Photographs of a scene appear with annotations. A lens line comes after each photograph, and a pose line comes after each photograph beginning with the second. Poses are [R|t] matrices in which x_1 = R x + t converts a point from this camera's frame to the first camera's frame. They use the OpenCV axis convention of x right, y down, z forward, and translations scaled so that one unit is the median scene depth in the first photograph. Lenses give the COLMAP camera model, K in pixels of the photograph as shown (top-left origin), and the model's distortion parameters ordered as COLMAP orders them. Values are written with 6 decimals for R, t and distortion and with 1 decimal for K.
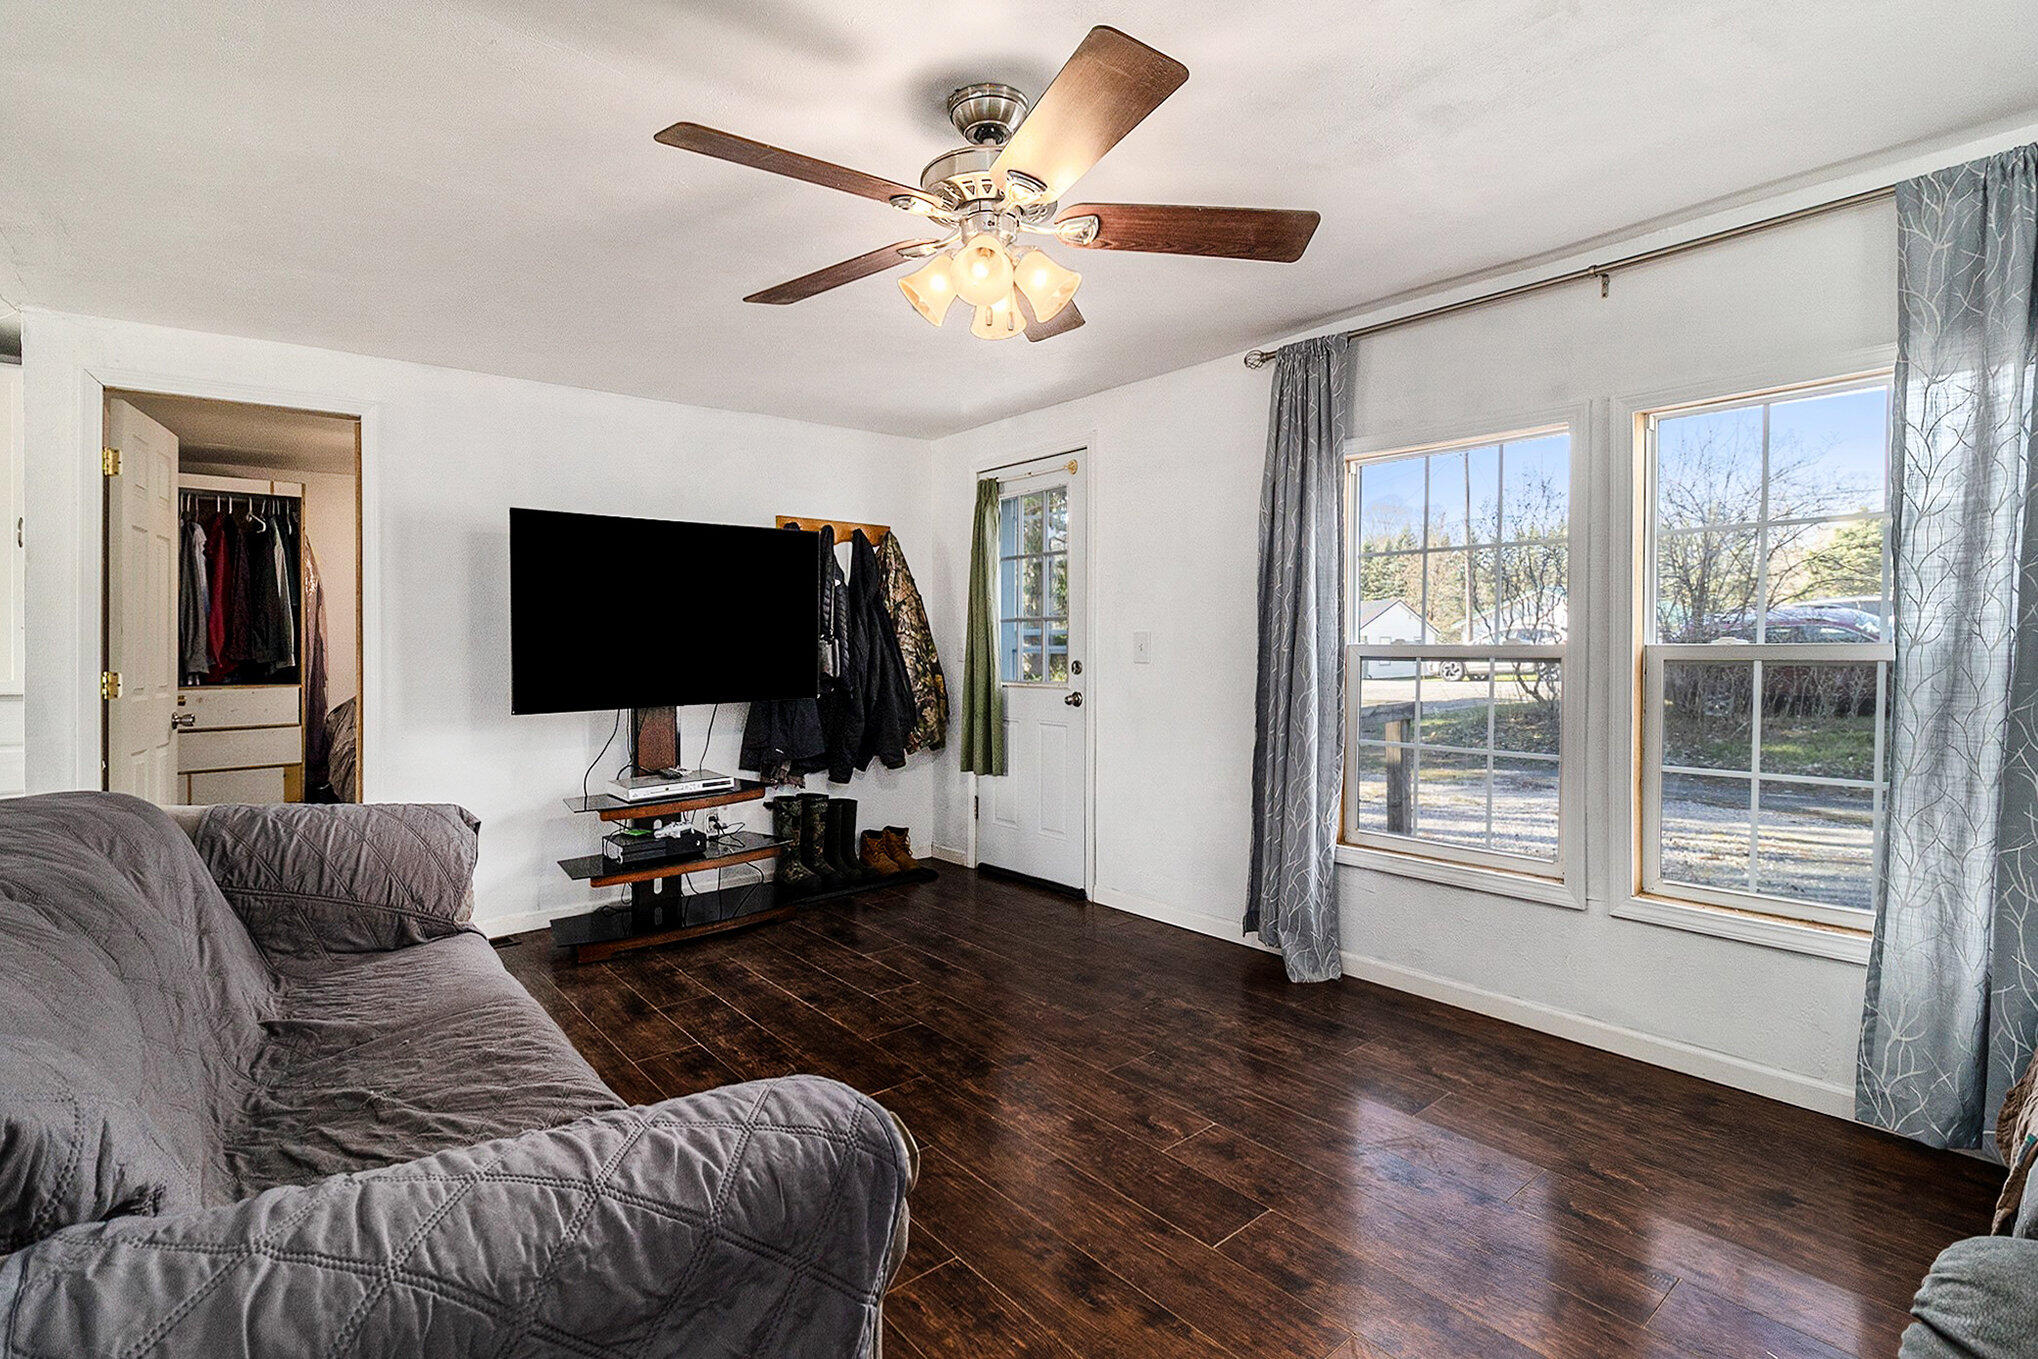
lens RADIAL K [[945.1, 0, 1017.3], [0, 945.1, 644.7], [0, 0, 1]] dist [0.001914, 0.000525]
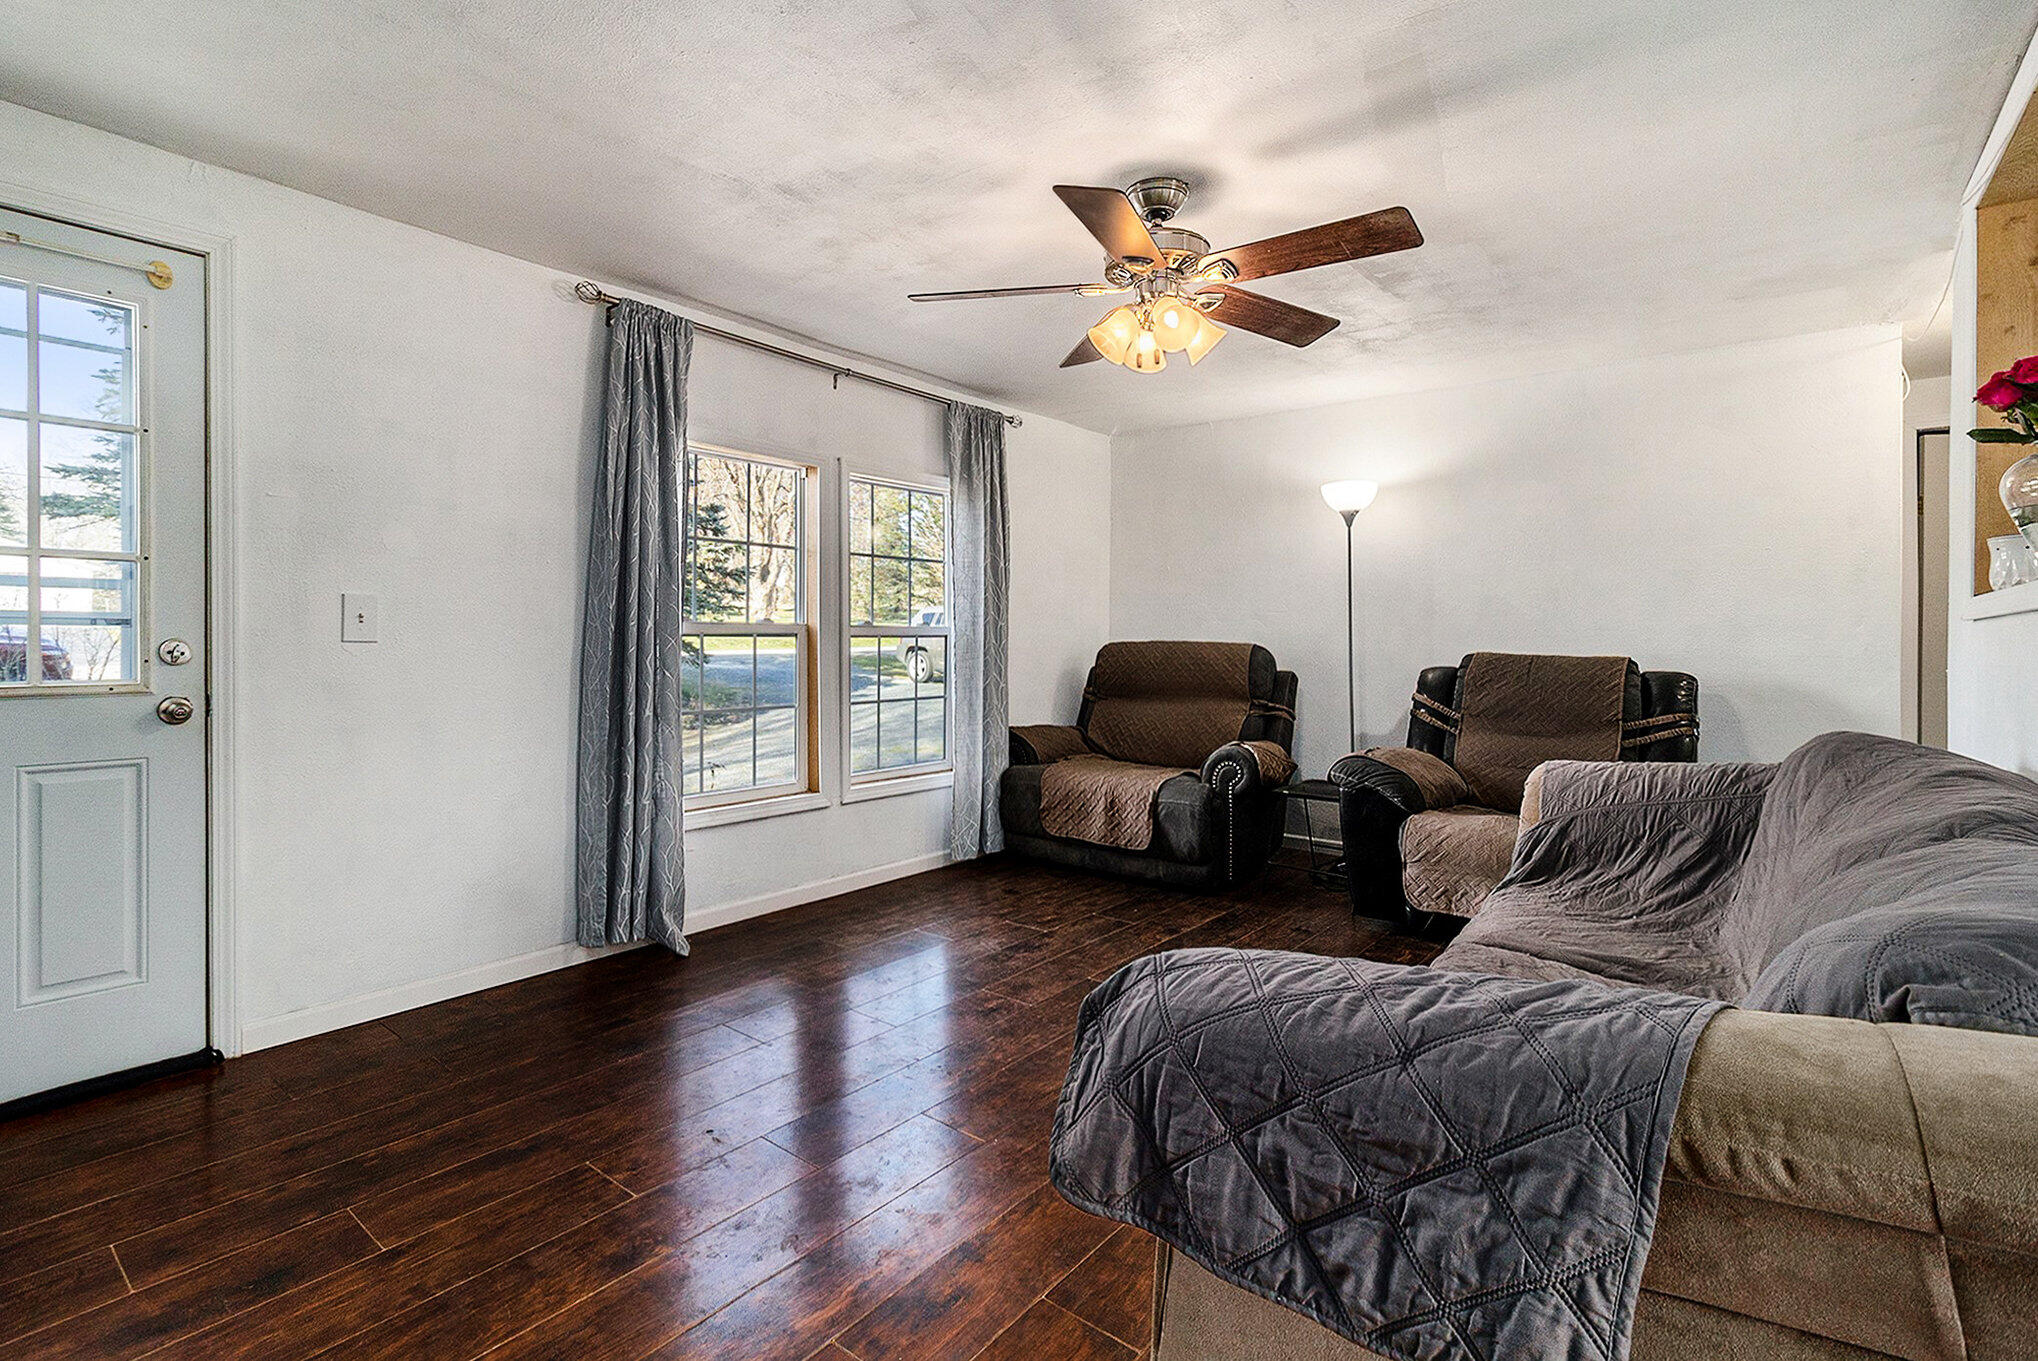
lens RADIAL K [[945.1, 0, 1017.3], [0, 945.1, 645.7], [0, 0, 1]] dist [0.001914, 0.000525]
pose [[-0.192884, -0.007004, 0.981197, -0.794406], [-0.007153, 0.999958, 0.005731, 0.021311], [-0.981195, -0.005913, -0.192926, 0.897848]]
